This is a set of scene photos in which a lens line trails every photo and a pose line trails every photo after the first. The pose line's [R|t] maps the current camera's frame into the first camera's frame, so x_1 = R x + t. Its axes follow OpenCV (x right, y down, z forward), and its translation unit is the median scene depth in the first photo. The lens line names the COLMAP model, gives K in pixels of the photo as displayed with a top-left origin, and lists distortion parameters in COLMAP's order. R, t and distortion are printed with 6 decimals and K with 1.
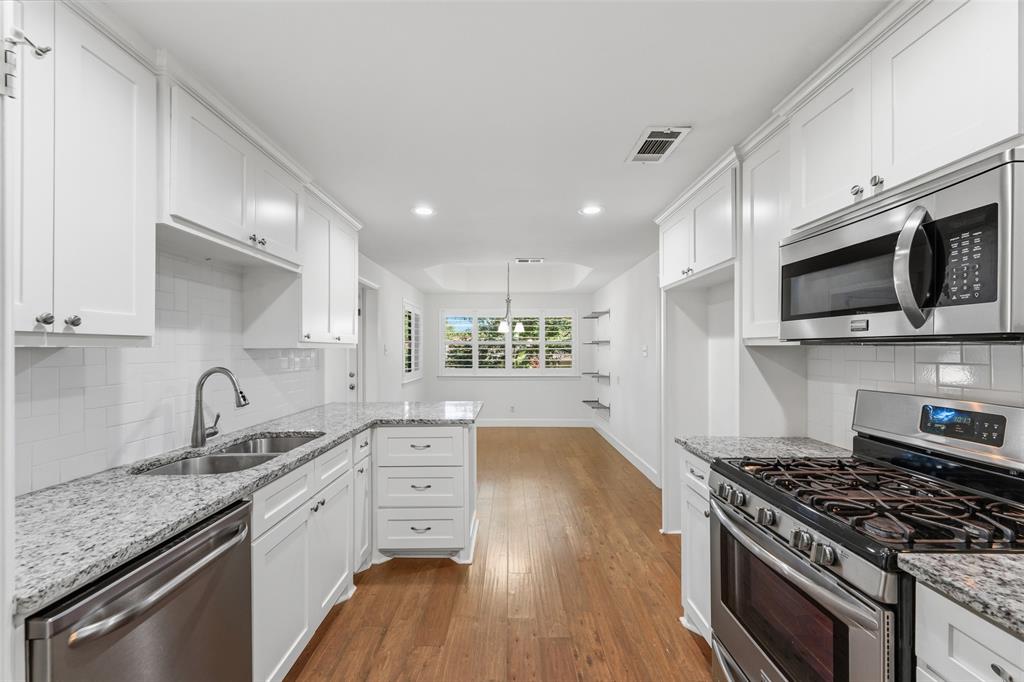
lens RADIAL K [[410.4, 0, 511.6], [0, 410.4, 345.9], [0, 0, 1]] dist [0.015650, -0.001076]
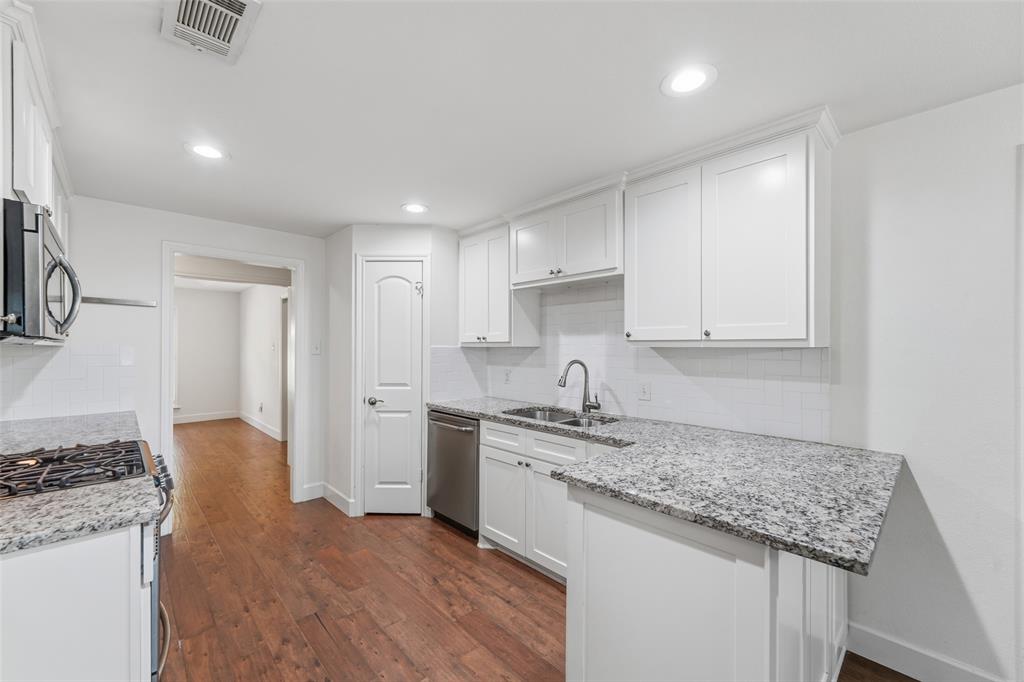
lens RADIAL K [[410.4, 0, 510.0], [0, 410.4, 347.2], [0, 0, 1]] dist [0.015650, -0.001076]
pose [[-0.728055, -0.004330, -0.685506, 0.483146], [-0.000153, 0.999981, -0.006154, 0.014609], [0.685519, -0.004376, -0.728041, 1.932884]]
